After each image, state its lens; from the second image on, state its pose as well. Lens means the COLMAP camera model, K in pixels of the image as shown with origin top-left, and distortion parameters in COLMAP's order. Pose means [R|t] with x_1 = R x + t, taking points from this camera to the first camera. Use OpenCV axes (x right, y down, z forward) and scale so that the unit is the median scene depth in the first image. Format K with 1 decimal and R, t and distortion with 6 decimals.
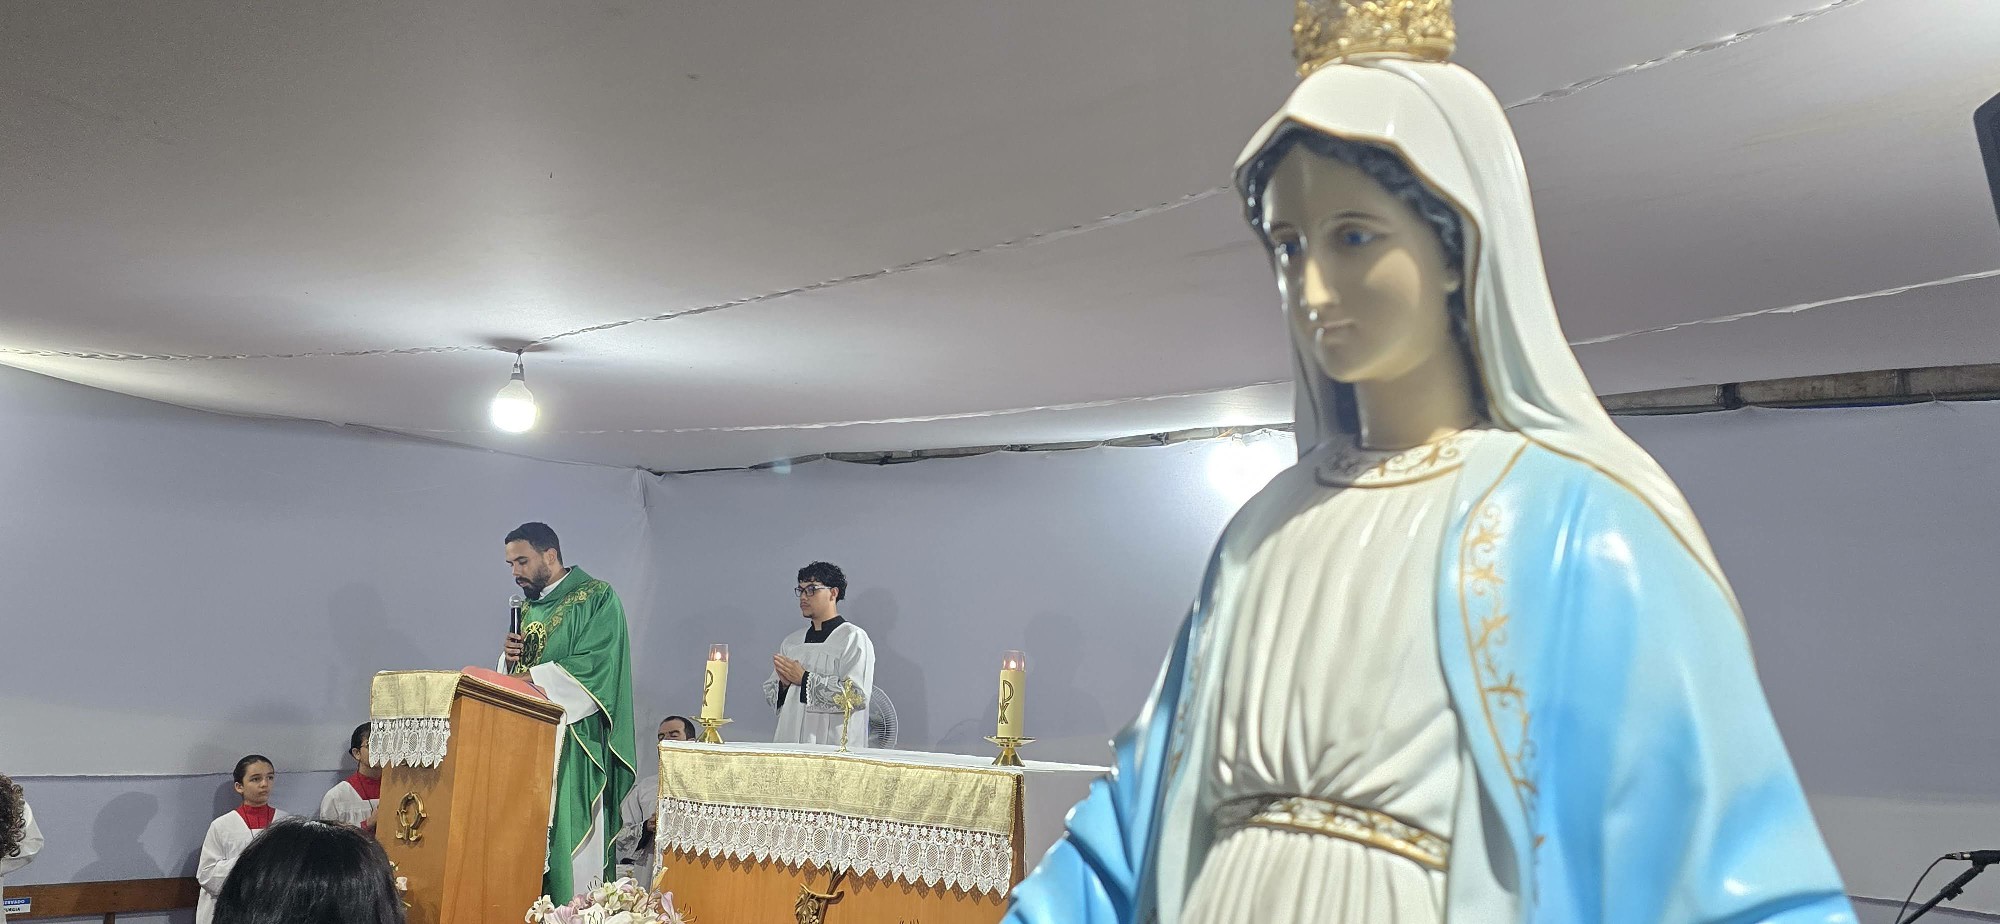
lens RADIAL K [[1643.2, 0, 1005.1], [0, 1643.2, 482.9], [0, 0, 1]] dist [0.108681, -0.152979]
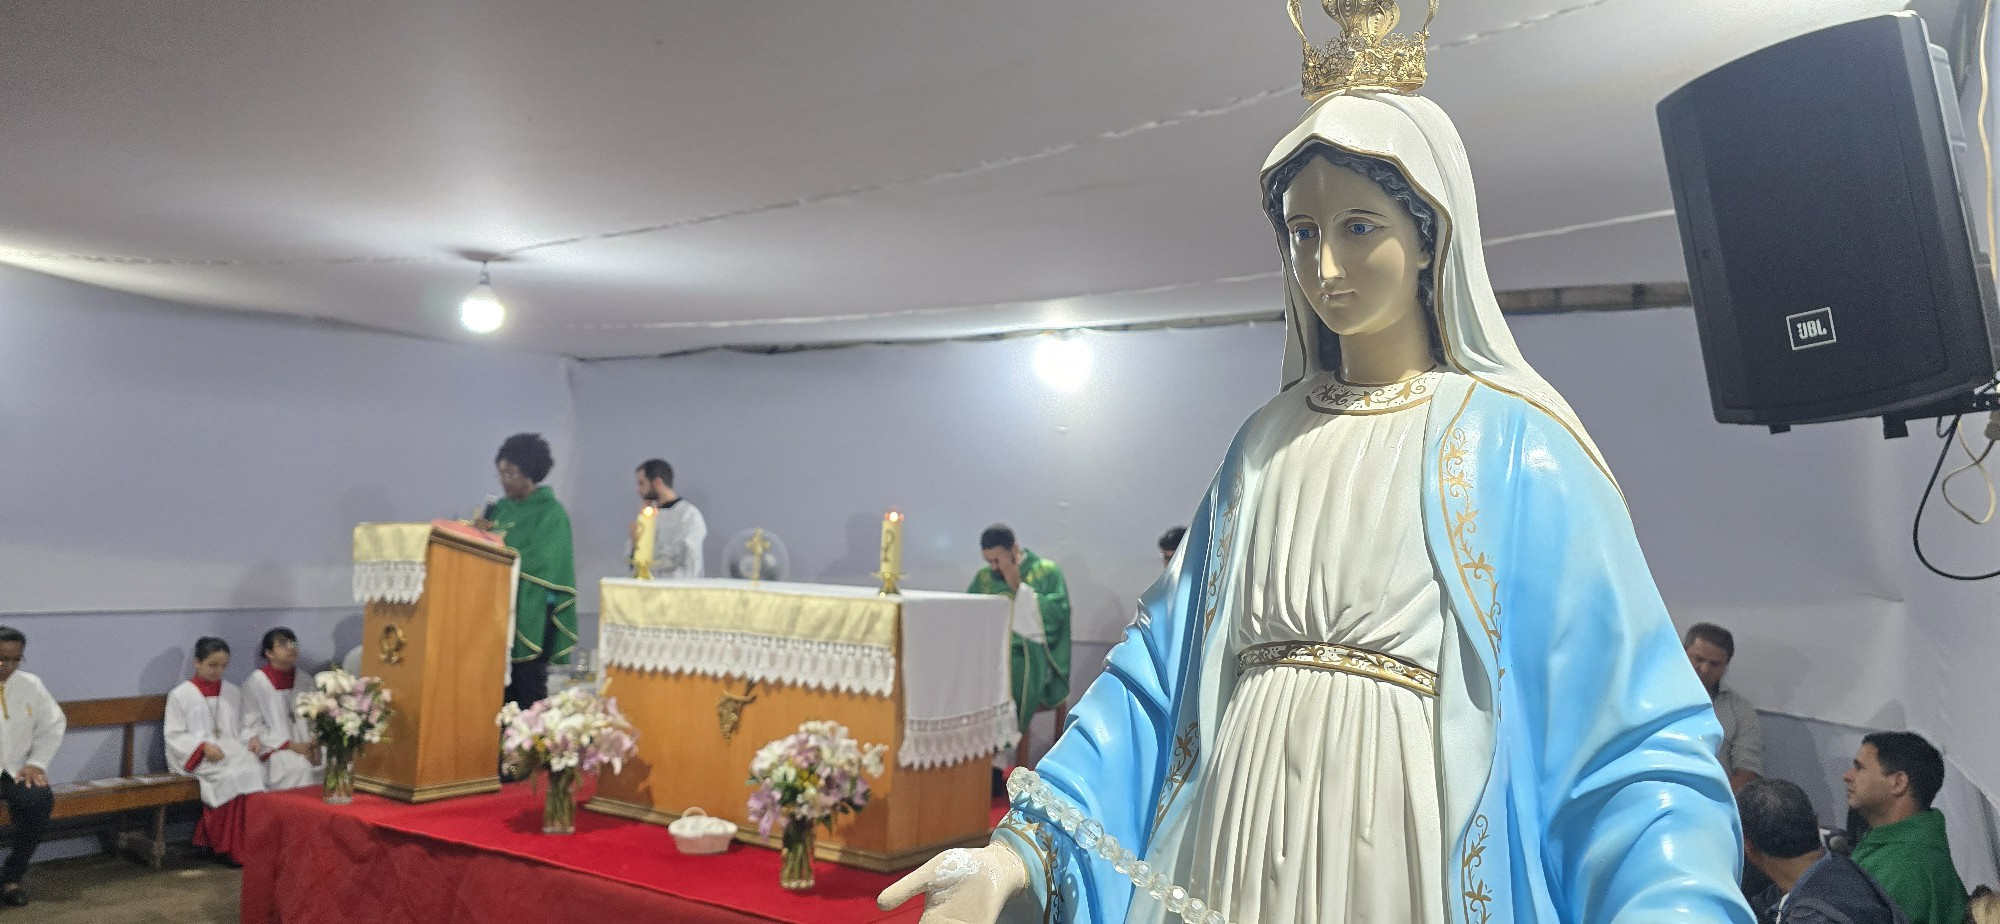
lens RADIAL K [[1306.3, 0, 1000.0], [0, 1306.3, 462.0], [0, 0, 1]] dist [0.067669, -0.070449]
pose [[0.994157, -0.003746, 0.107882, -0.185000], [-0.004006, 0.997429, 0.071547, -0.033506], [-0.107872, -0.071561, 0.991586, -0.032780]]
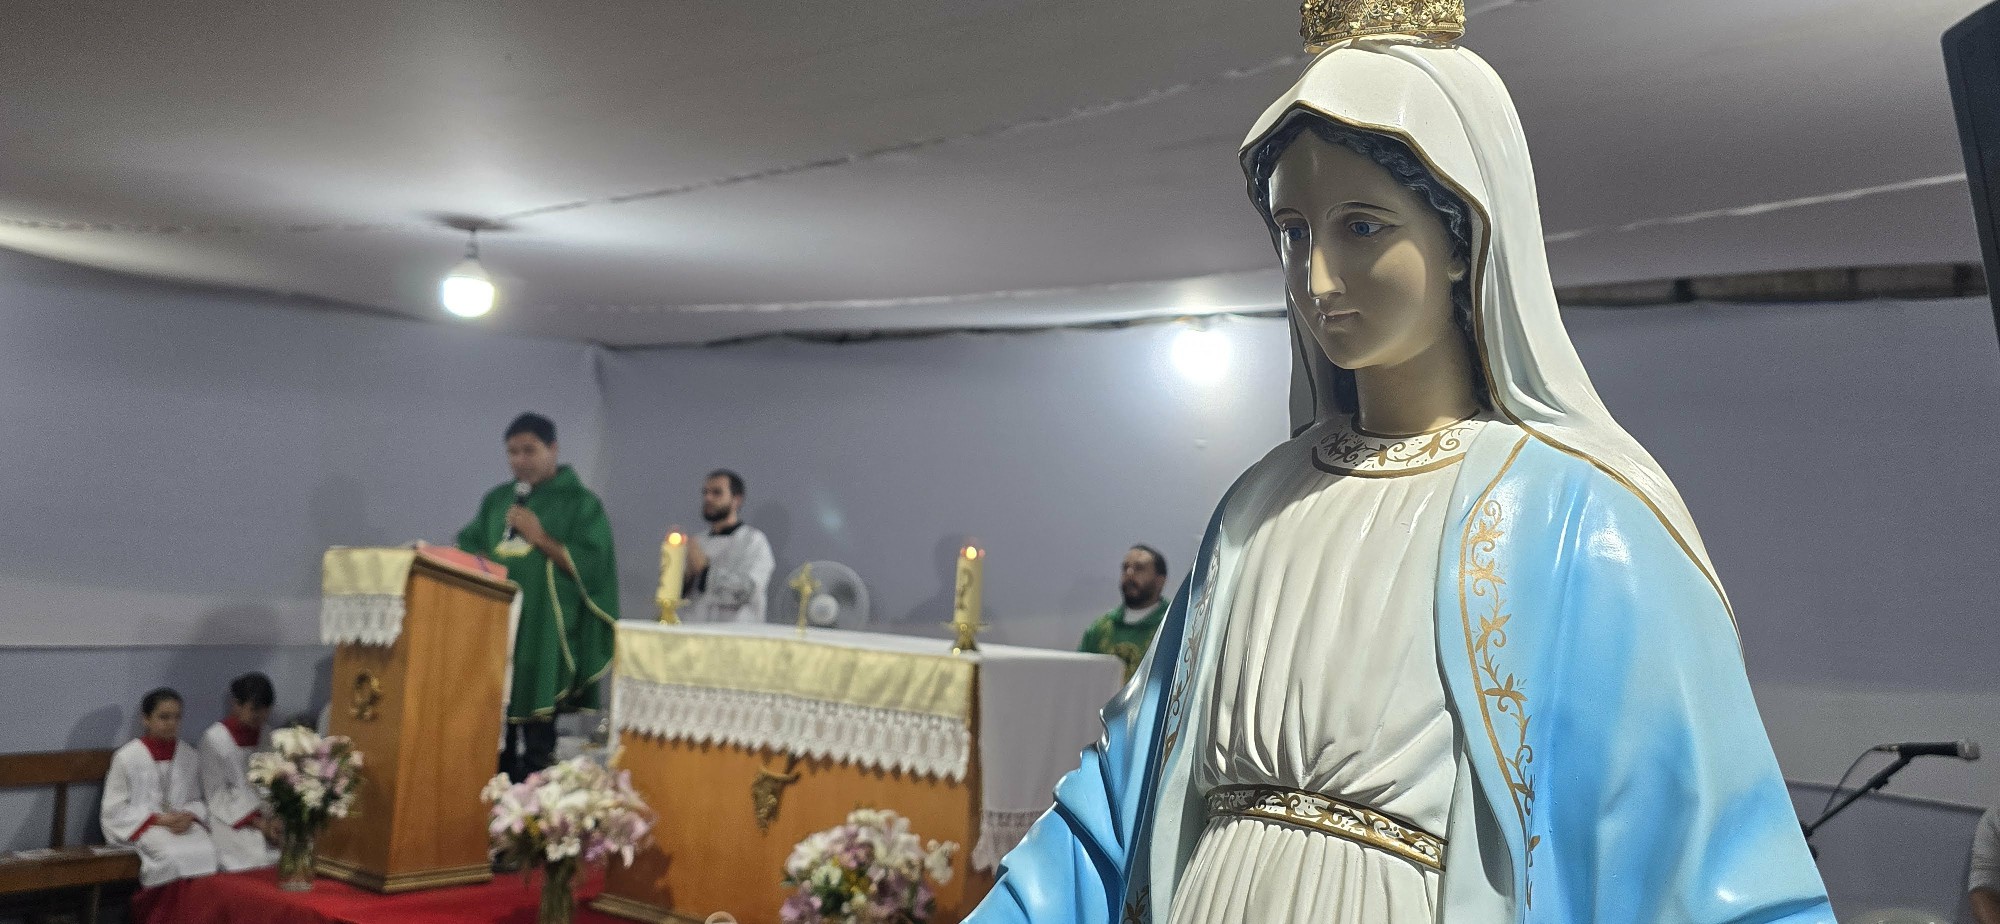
lens RADIAL K [[1643.0, 0, 1010.2], [0, 1643.0, 450.1], [0, 0, 1]] dist [0.102978, -0.179934]
pose [[0.999458, 0.012106, 0.030625, -0.026745], [-0.013781, 0.998386, 0.055086, -0.064278], [-0.029909, -0.055479, 0.998012, 0.011647]]
